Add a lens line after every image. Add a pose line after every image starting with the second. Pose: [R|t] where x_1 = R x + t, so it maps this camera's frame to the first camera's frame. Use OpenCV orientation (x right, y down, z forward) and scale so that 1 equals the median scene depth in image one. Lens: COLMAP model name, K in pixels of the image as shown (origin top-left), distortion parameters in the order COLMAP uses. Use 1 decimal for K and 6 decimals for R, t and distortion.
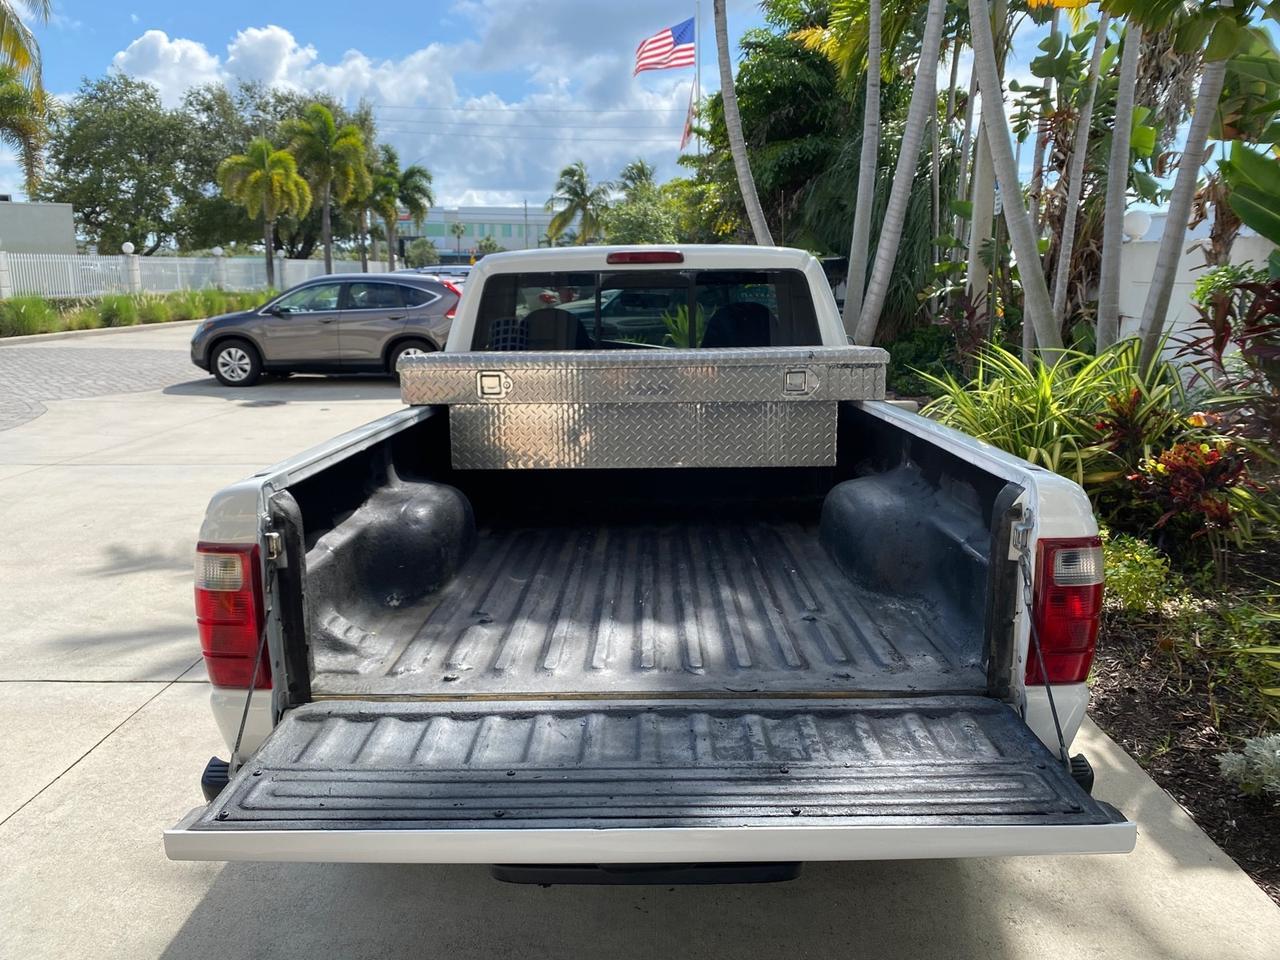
lens RADIAL K [[990.5, 0, 640.3], [0, 990.5, 474.3], [0, 0, 1]] dist [0.021407, -0.027254]
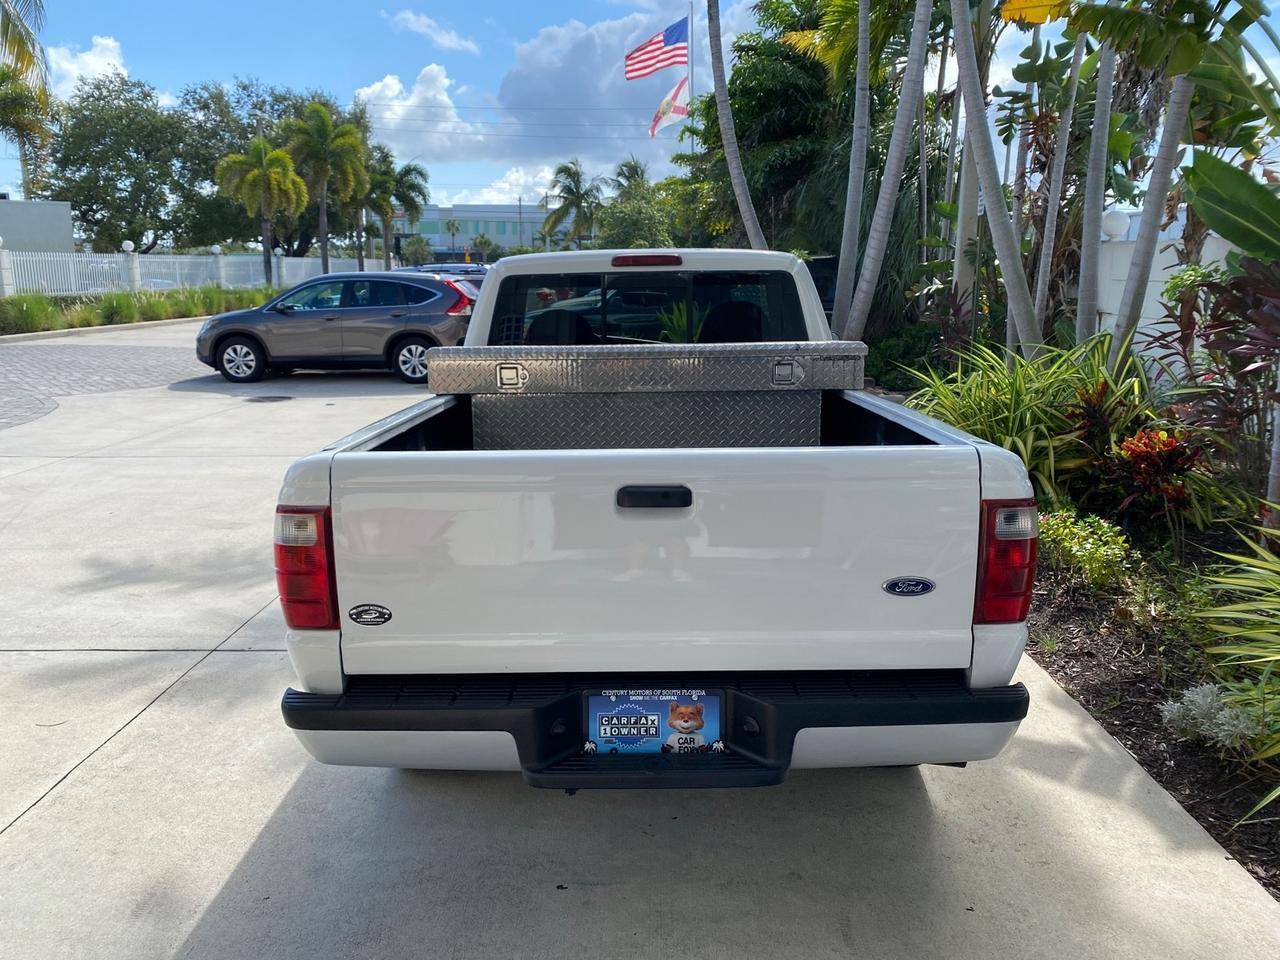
lens RADIAL K [[990.5, 0, 639.7], [0, 990.5, 468.2], [0, 0, 1]] dist [0.021407, -0.027254]
pose [[0.999983, -0.001965, 0.005428, -0.002402], [0.001980, 0.999994, -0.002758, 0.003664], [-0.005423, 0.002769, 0.999981, -0.024808]]
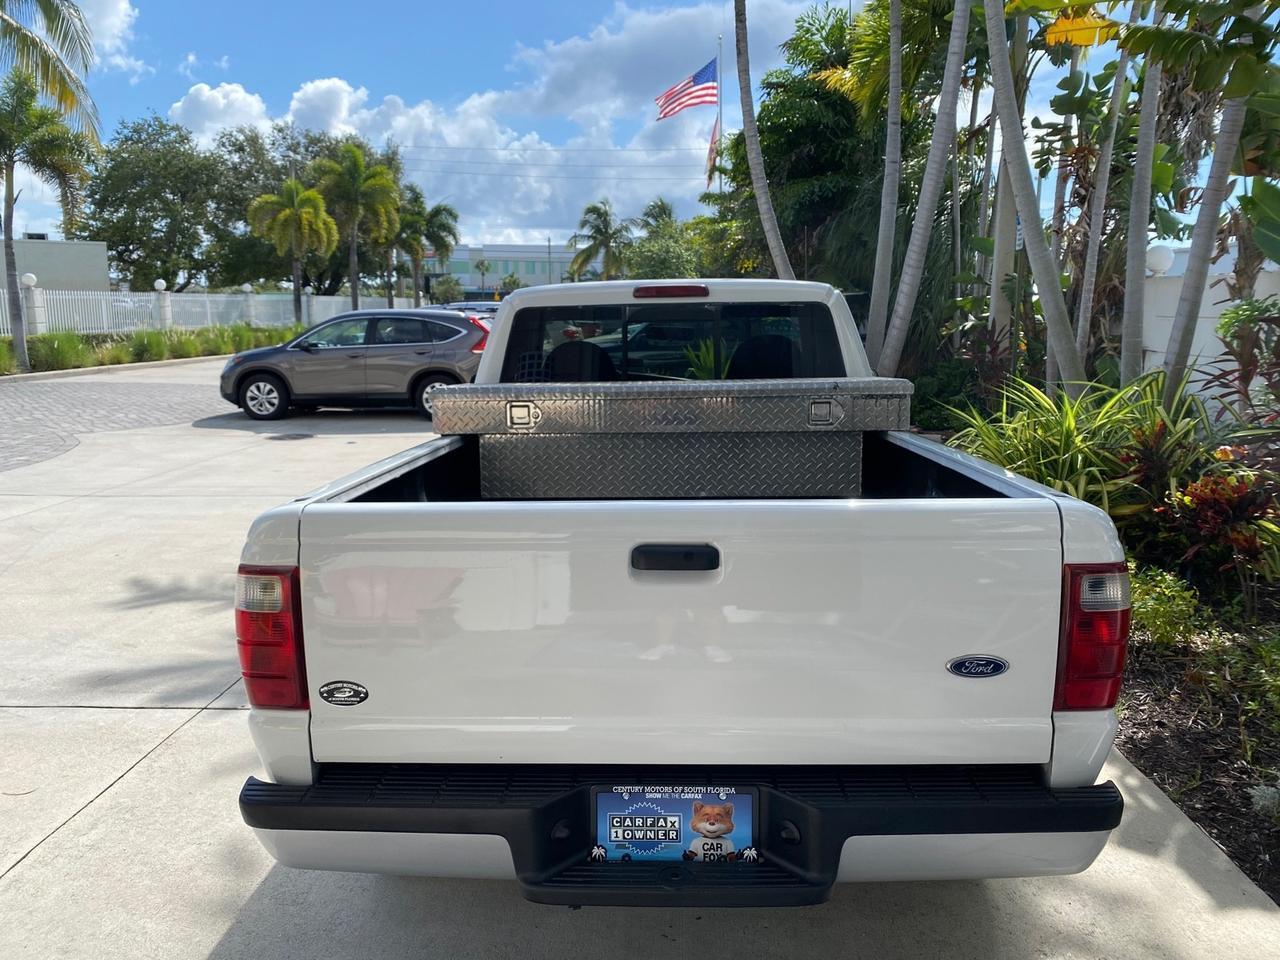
lens RADIAL K [[990.5, 0, 641.1], [0, 990.5, 473.0], [0, 0, 1]] dist [0.021407, -0.027254]
pose [[0.999785, 0.002096, -0.020620, -0.001174], [-0.002840, 0.999342, -0.036151, 0.001265], [0.020531, 0.036201, 0.999134, -0.002785]]
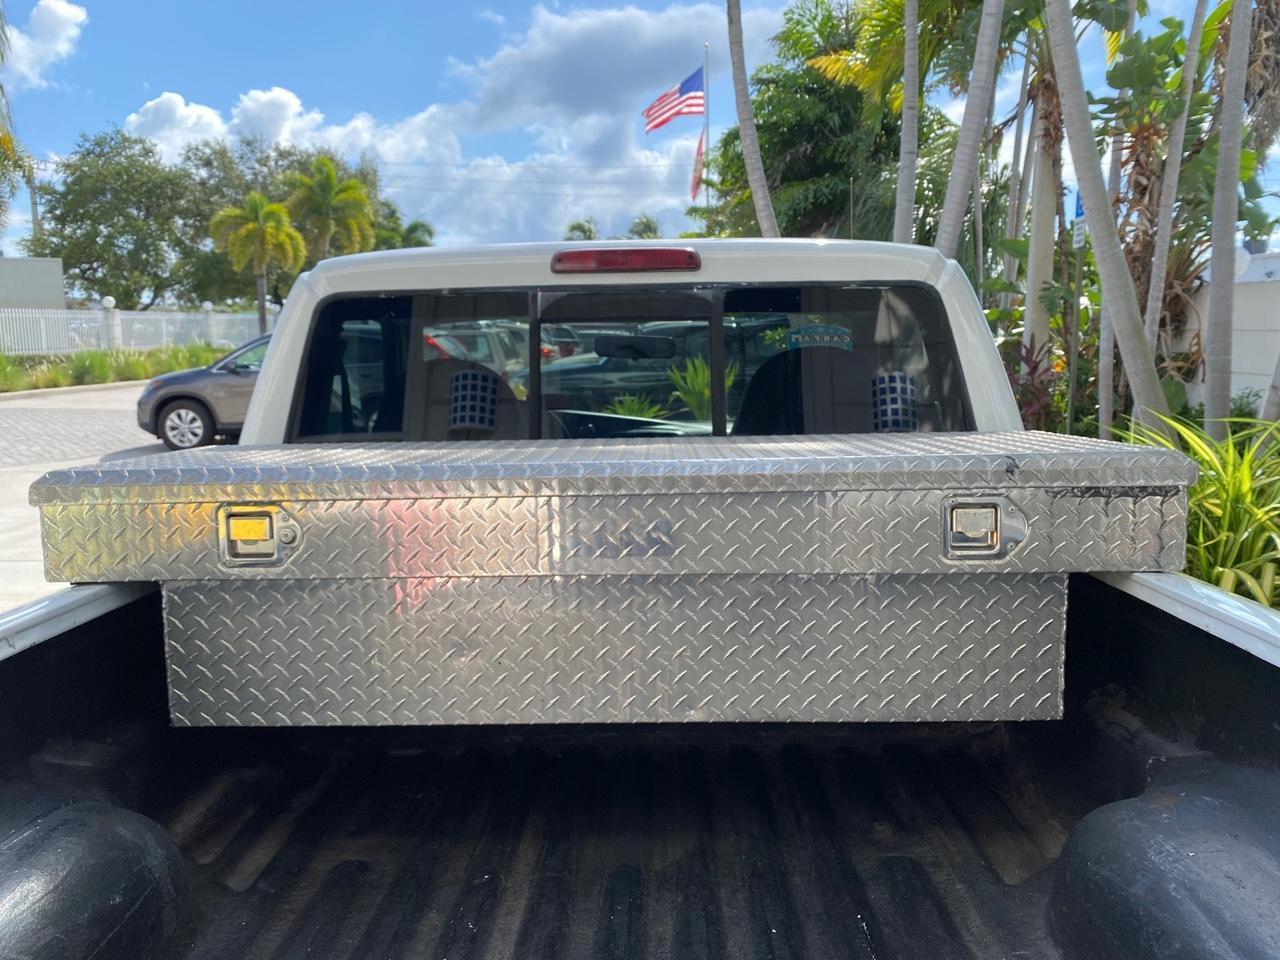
lens RADIAL K [[990.5, 0, 642.7], [0, 990.5, 469.2], [0, 0, 1]] dist [0.021407, -0.027254]
pose [[0.999971, -0.002619, -0.007090, 0.004411], [0.002190, 0.998205, -0.059855, -0.020775], [0.007234, 0.059838, 0.998182, 0.128309]]
